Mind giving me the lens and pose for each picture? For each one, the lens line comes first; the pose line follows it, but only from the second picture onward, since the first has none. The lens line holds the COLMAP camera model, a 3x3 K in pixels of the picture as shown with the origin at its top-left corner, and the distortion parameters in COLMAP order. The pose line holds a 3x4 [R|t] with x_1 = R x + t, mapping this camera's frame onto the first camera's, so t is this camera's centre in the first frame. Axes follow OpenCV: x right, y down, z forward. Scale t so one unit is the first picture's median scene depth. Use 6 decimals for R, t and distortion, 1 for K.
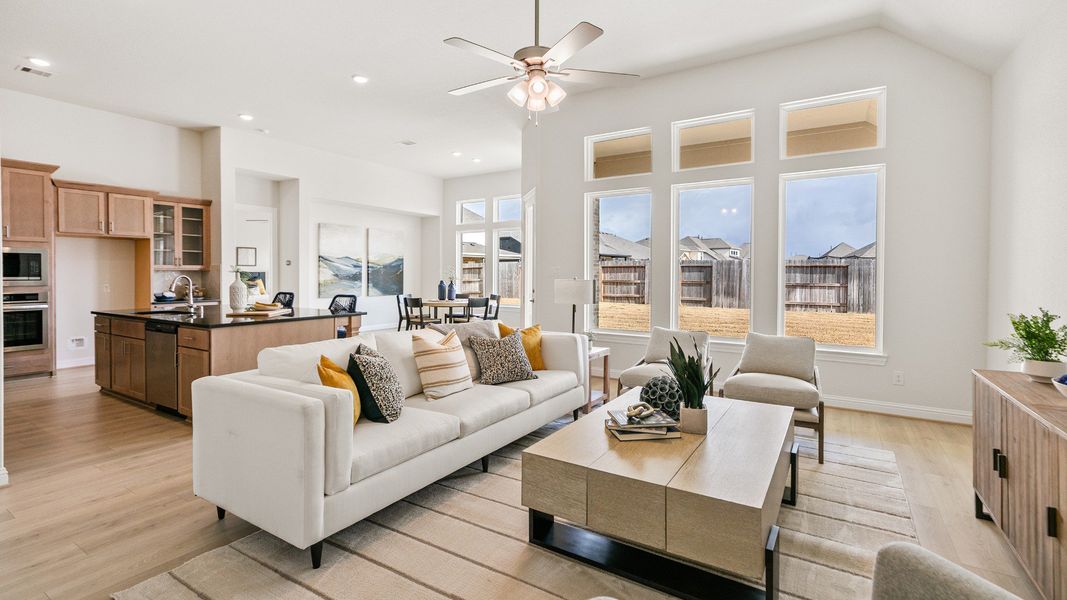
lens RADIAL K [[472.5, 0, 535.5], [0, 472.5, 278.8], [0, 0, 1]] dist [0.000544, 0.000037]
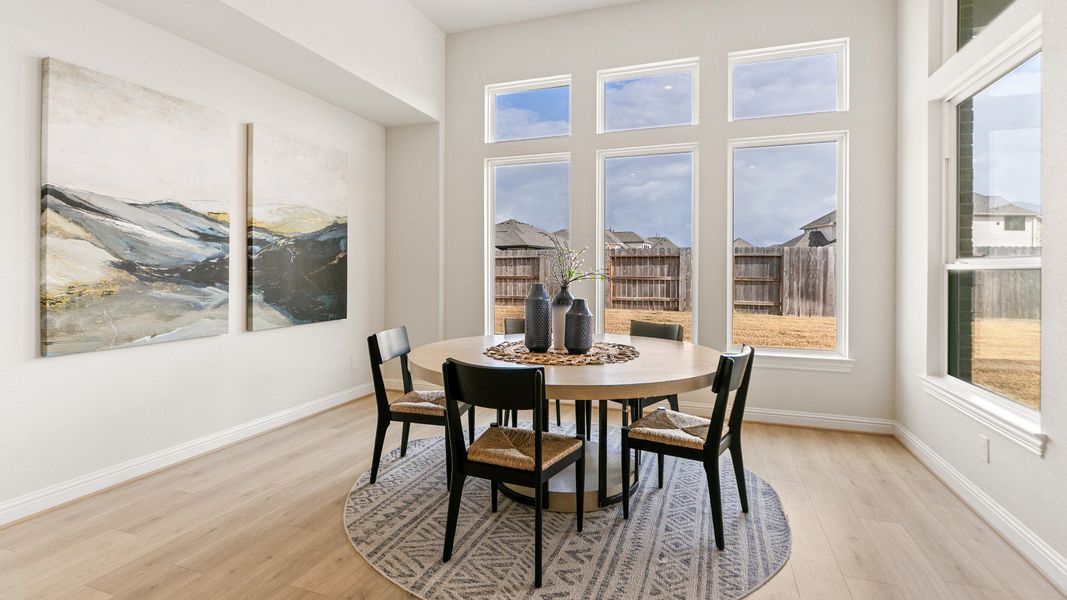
lens RADIAL K [[484.0, 0, 532.1], [0, 484.0, 270.4], [0, 0, 1]] dist [-0.000198, -0.000099]
pose [[0.972357, -0.001265, 0.233496, -0.155352], [0.003084, 0.999968, -0.007428, -0.001336], [-0.233479, 0.007943, 0.972329, 0.403853]]
